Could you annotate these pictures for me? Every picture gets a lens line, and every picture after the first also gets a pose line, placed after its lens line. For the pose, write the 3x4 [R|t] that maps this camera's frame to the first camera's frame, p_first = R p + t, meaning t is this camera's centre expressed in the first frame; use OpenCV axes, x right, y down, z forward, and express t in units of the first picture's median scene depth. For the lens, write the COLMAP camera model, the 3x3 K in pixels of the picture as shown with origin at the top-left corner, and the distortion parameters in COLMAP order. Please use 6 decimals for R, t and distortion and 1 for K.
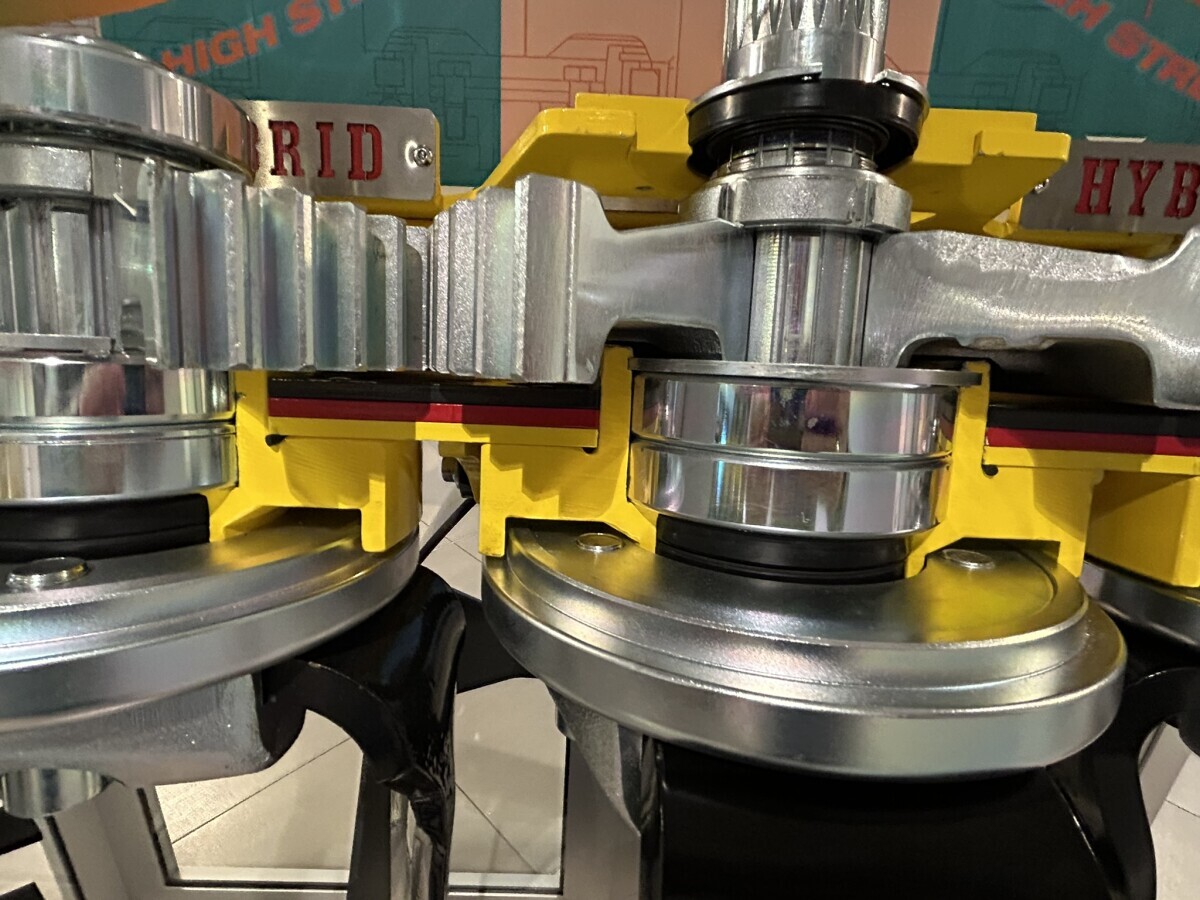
lens RADIAL K [[604.1, 0, 592.9], [0, 604.1, 445.5], [0, 0, 1]] dist [-0.006956, -0.001189]
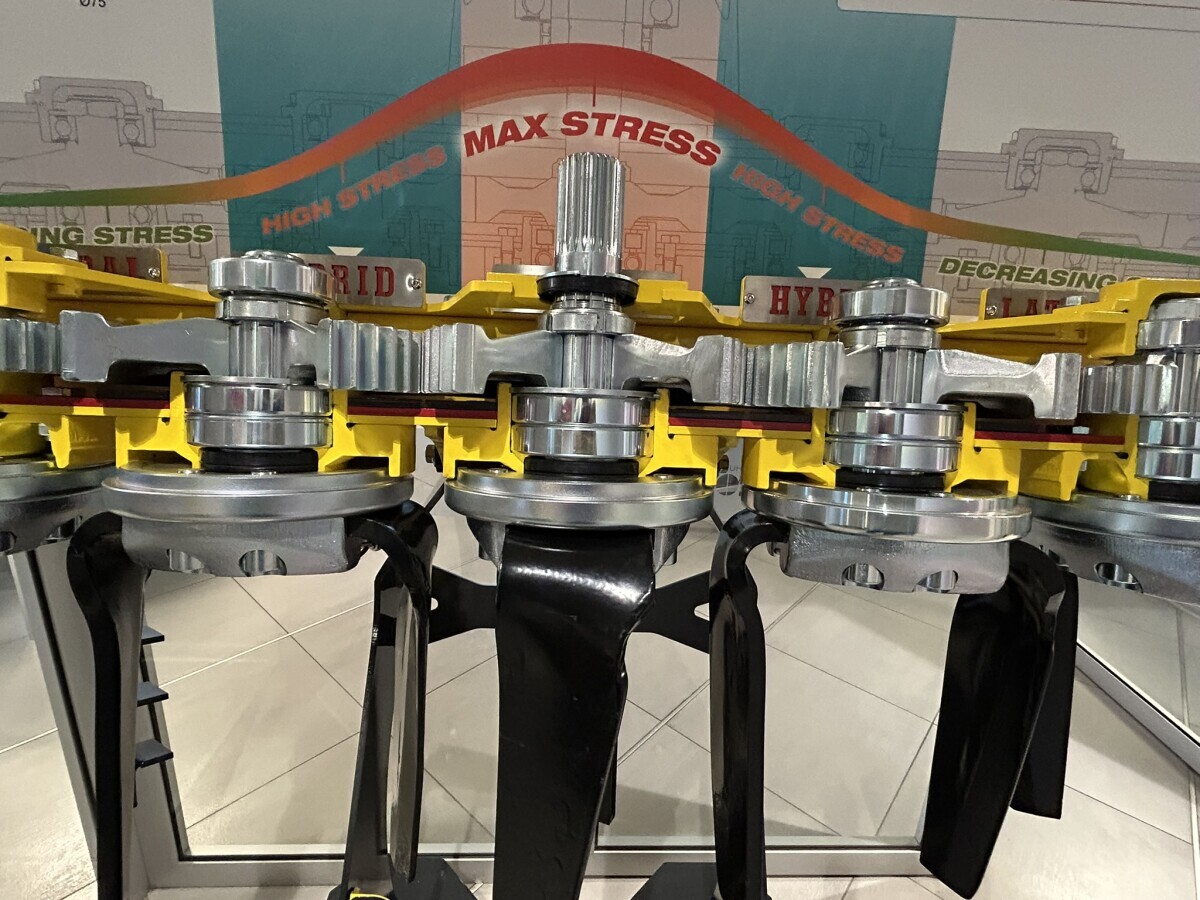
lens RADIAL K [[604.1, 0, 604.1], [0, 604.1, 456.1], [0, 0, 1]] dist [-0.006956, -0.001189]
pose [[0.998916, -0.009512, 0.045568, 0.300229], [0.012590, 0.997623, -0.067749, 0.262859], [-0.044815, 0.068249, 0.996661, -1.231865]]
